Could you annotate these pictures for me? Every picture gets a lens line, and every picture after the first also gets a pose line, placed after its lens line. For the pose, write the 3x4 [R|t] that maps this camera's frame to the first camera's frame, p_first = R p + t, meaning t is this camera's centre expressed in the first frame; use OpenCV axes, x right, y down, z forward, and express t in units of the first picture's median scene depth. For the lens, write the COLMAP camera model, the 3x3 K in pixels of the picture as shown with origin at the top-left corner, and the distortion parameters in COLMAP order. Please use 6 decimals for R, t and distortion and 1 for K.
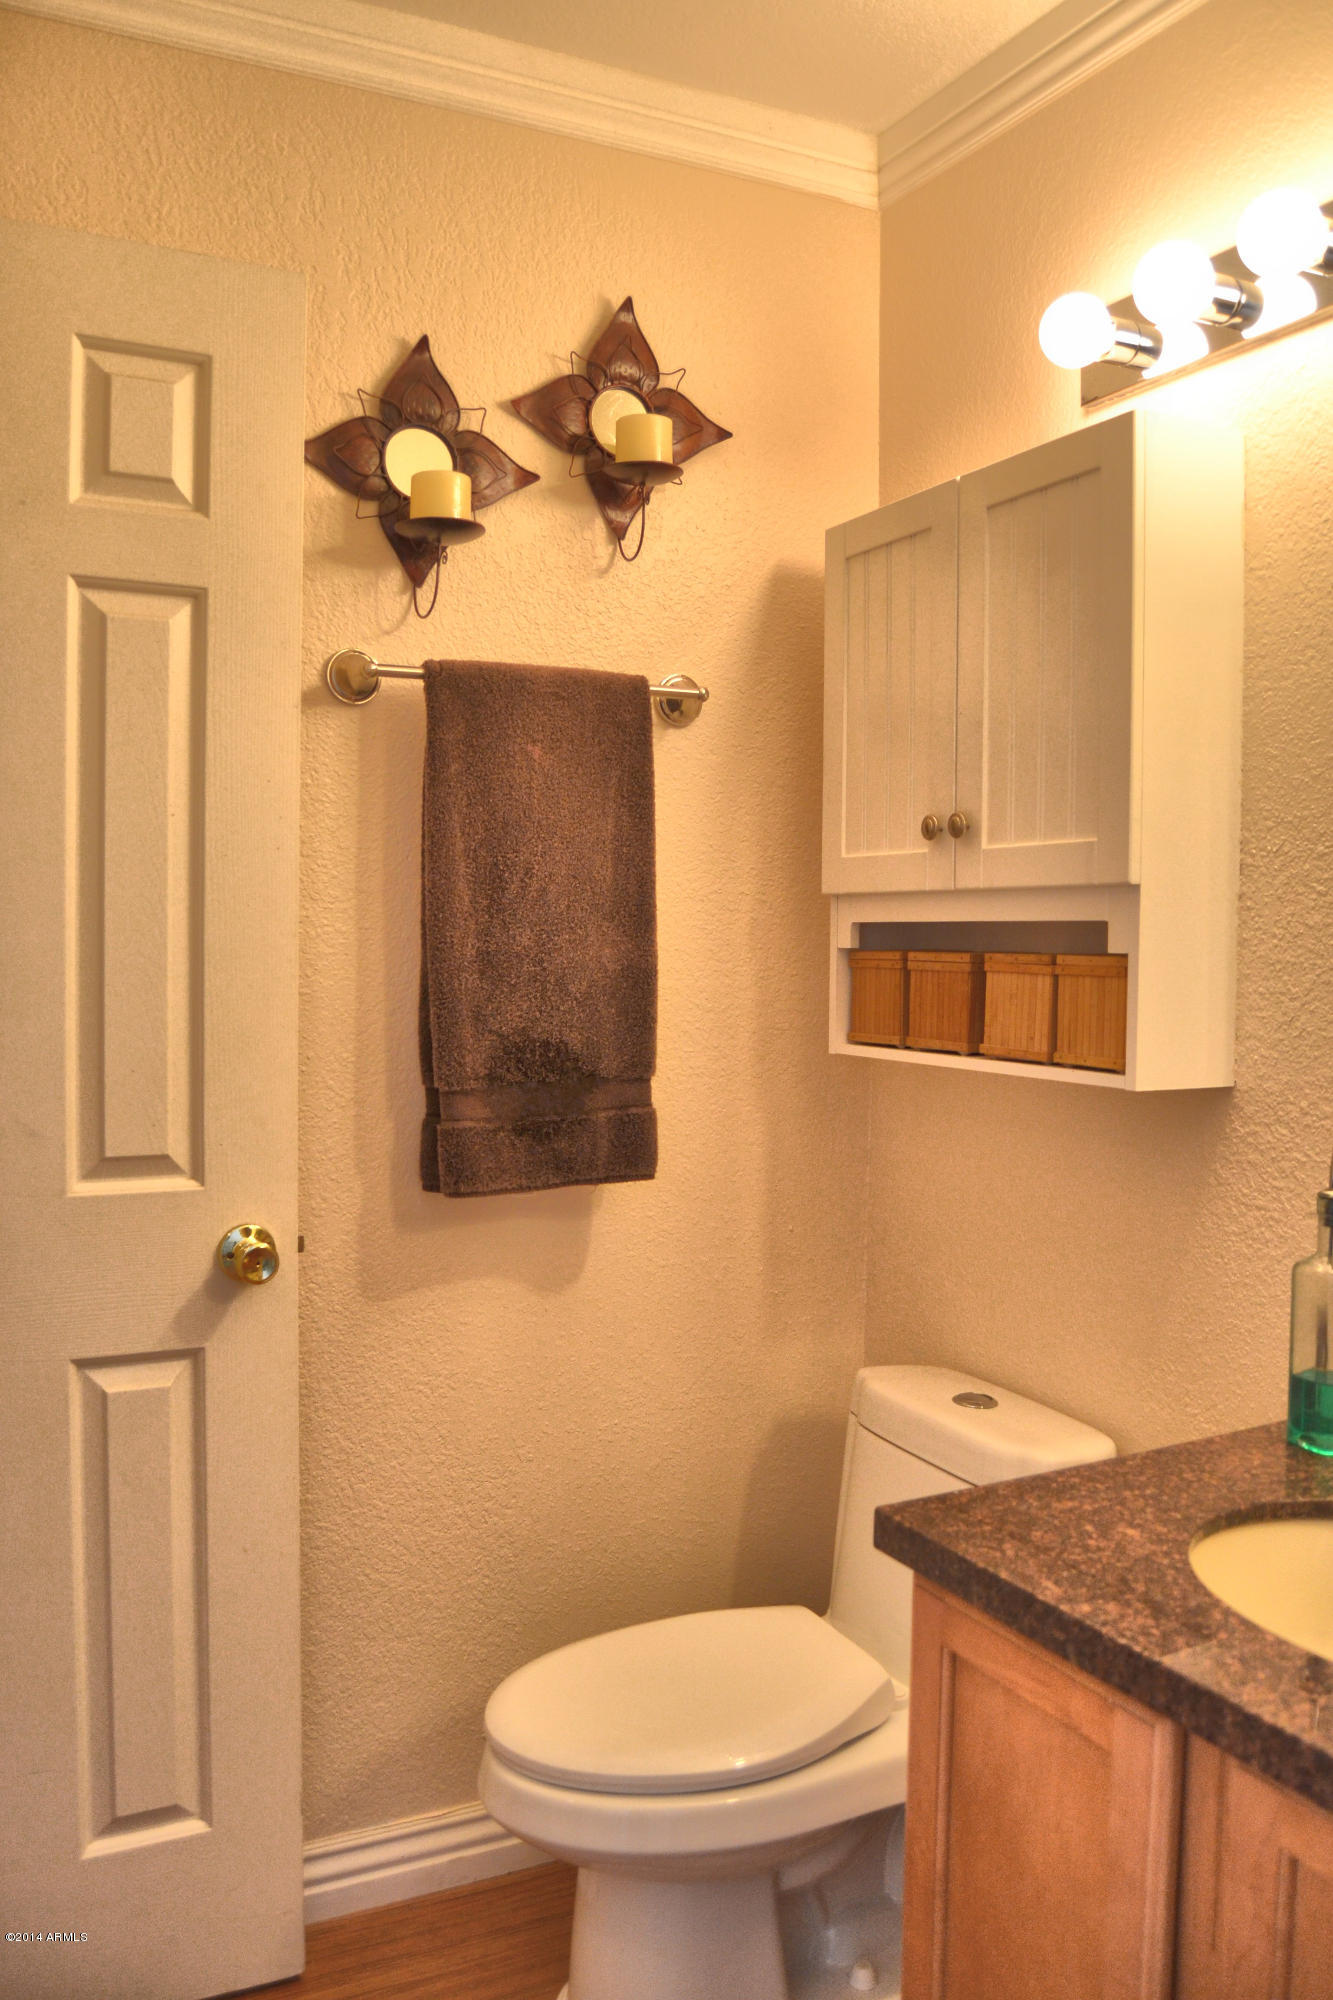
lens RADIAL K [[1602.2, 0, 655.1], [0, 1602.2, 1003.7], [0, 0, 1]] dist [-0.091228, 0.037334]
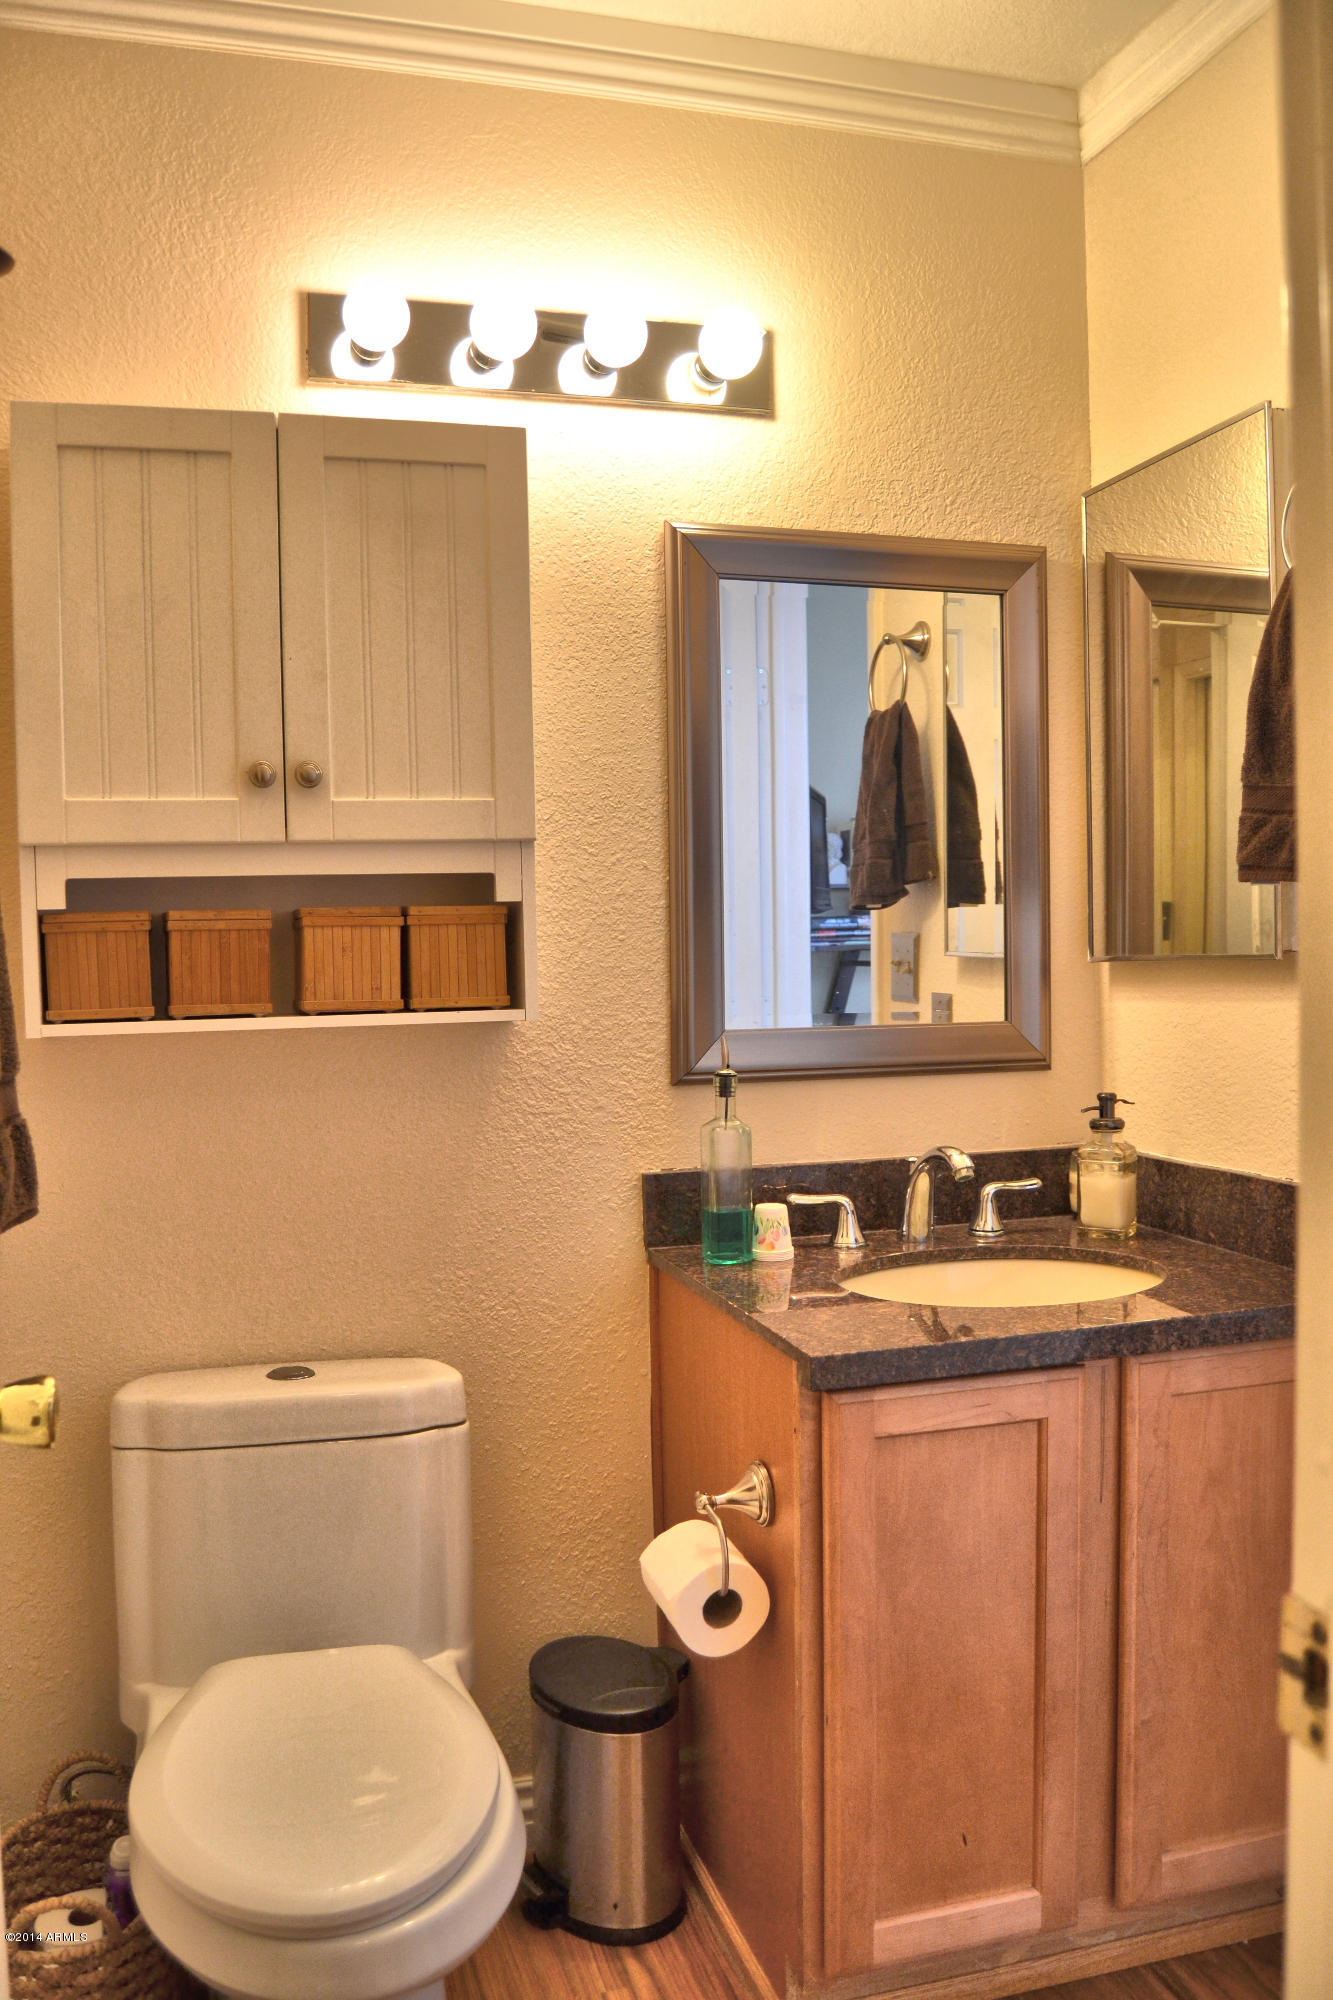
lens RADIAL K [[1602.2, 0, 656.7], [0, 1602.2, 999.0], [0, 0, 1]] dist [-0.091228, 0.037334]
pose [[0.198396, -0.047326, 0.978979, -0.737618], [0.063600, 0.997350, 0.035325, 0.003451], [-0.978056, 0.055255, 0.200880, 0.617227]]
